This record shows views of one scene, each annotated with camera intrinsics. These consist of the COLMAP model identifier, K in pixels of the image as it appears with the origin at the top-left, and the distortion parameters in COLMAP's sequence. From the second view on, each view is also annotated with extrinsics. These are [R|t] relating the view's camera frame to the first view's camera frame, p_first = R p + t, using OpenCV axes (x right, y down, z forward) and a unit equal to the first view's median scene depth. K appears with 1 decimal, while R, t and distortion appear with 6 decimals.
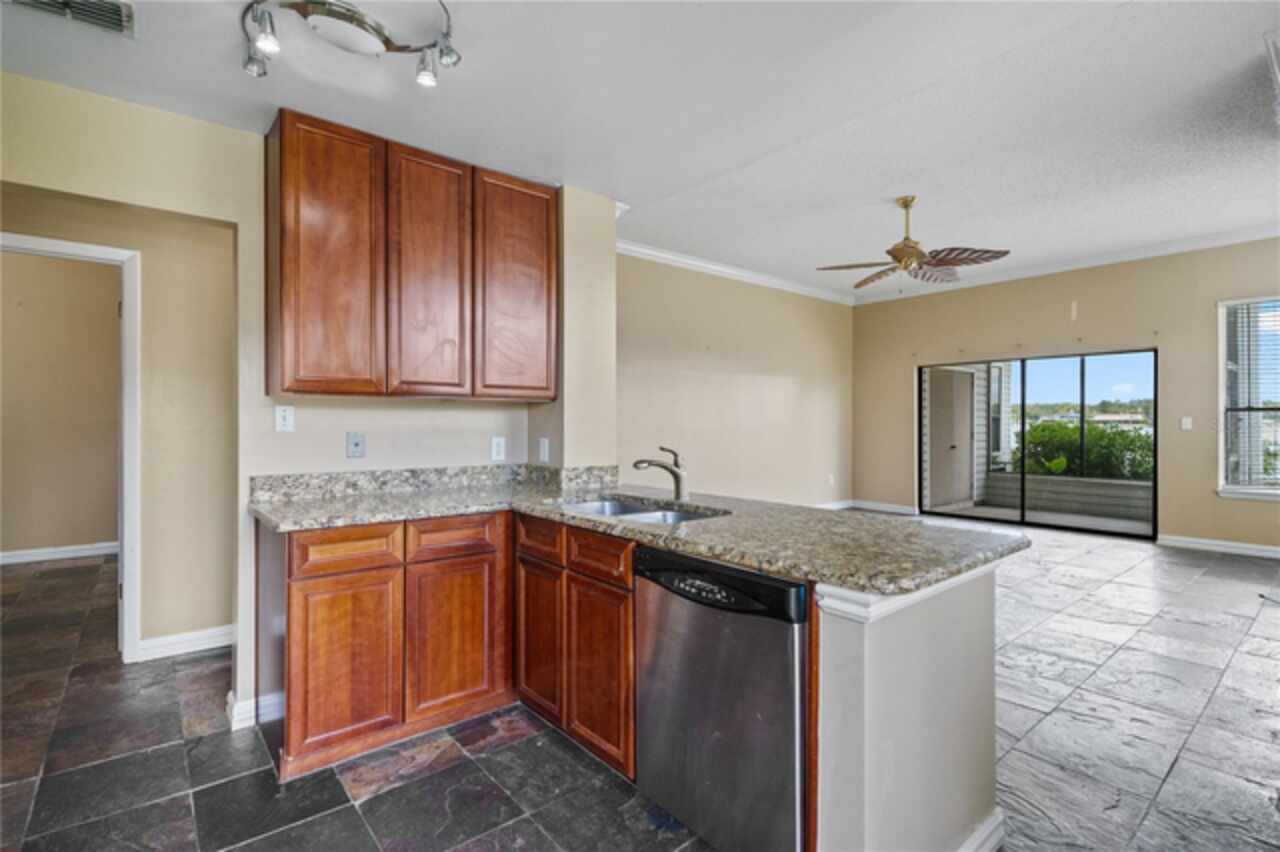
lens RADIAL K [[593.7, 0, 640.0], [0, 593.7, 426.0], [0, 0, 1]] dist [-0.000708, -0.000309]
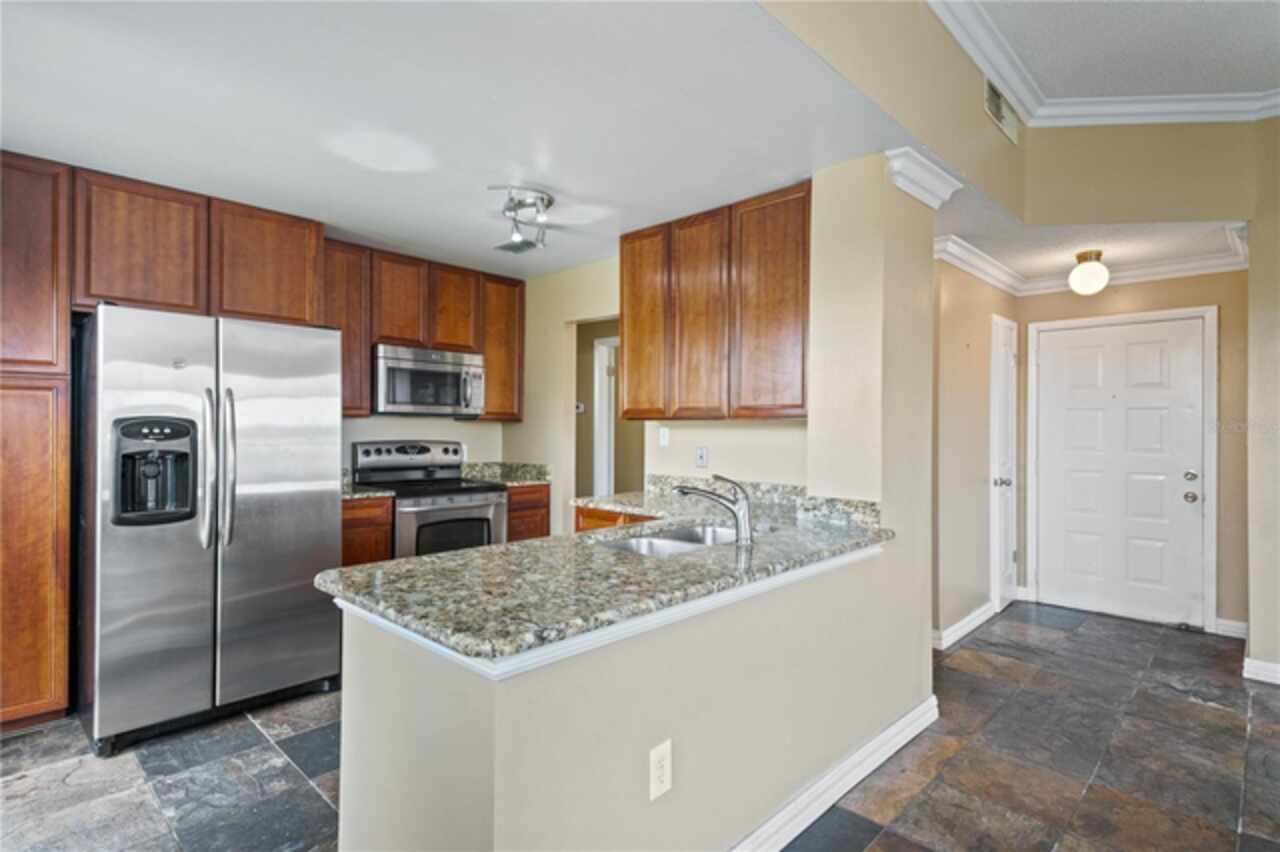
lens RADIAL K [[647.5, 0, 640.0], [0, 647.5, 426.0], [0, 0, 1]] dist [0.028612, -0.013422]
pose [[0.096538, -0.002336, -0.995327, 0.959651], [-0.012291, 0.999918, -0.003539, -0.030786], [0.995253, 0.012575, 0.096502, 0.788944]]
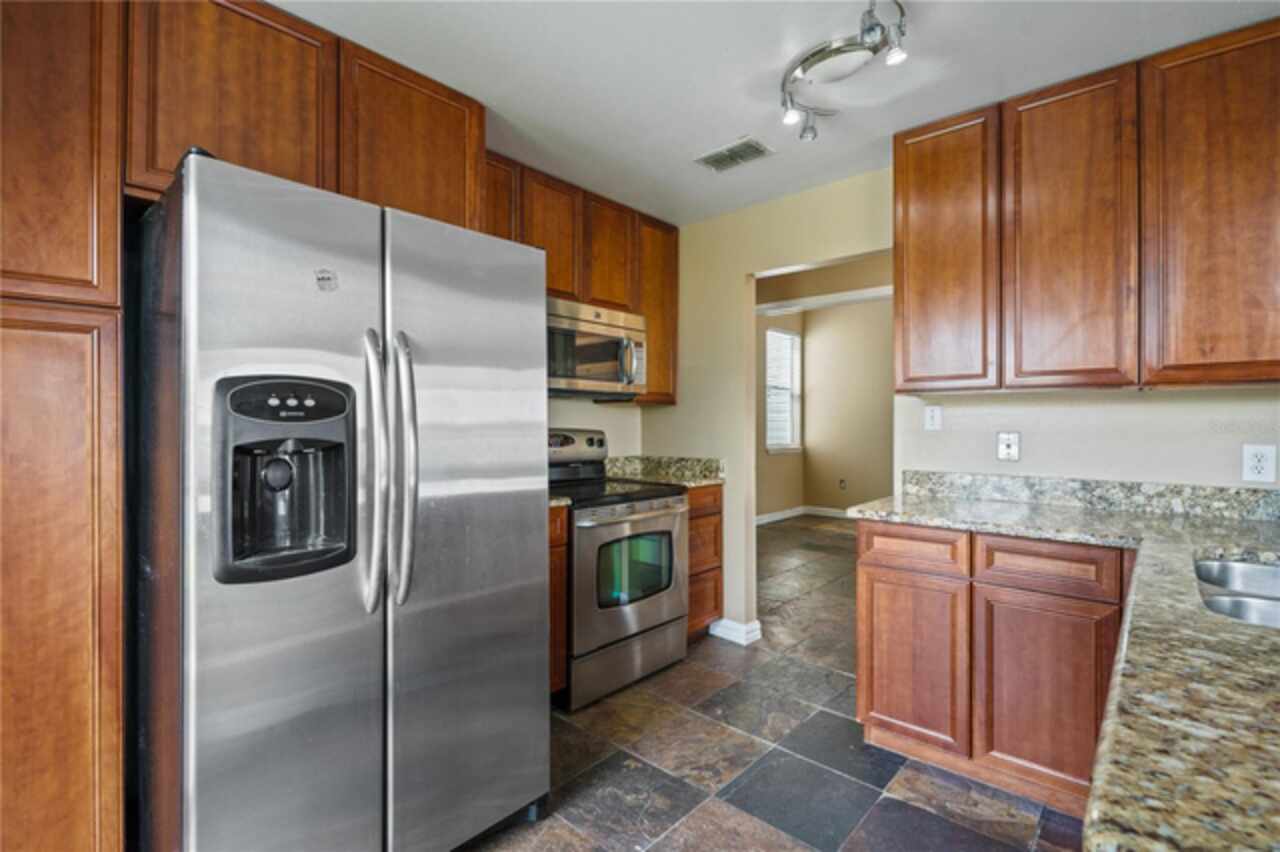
lens RADIAL K [[589.4, 0, 627.9], [0, 589.4, 421.5], [0, 0, 1]] dist [-0.000218, -0.000490]
pose [[0.130568, -0.003834, -0.991432, 0.364879], [-0.004536, 0.999980, -0.004465, 0.000762], [0.991429, 0.005080, 0.130548, 0.328490]]
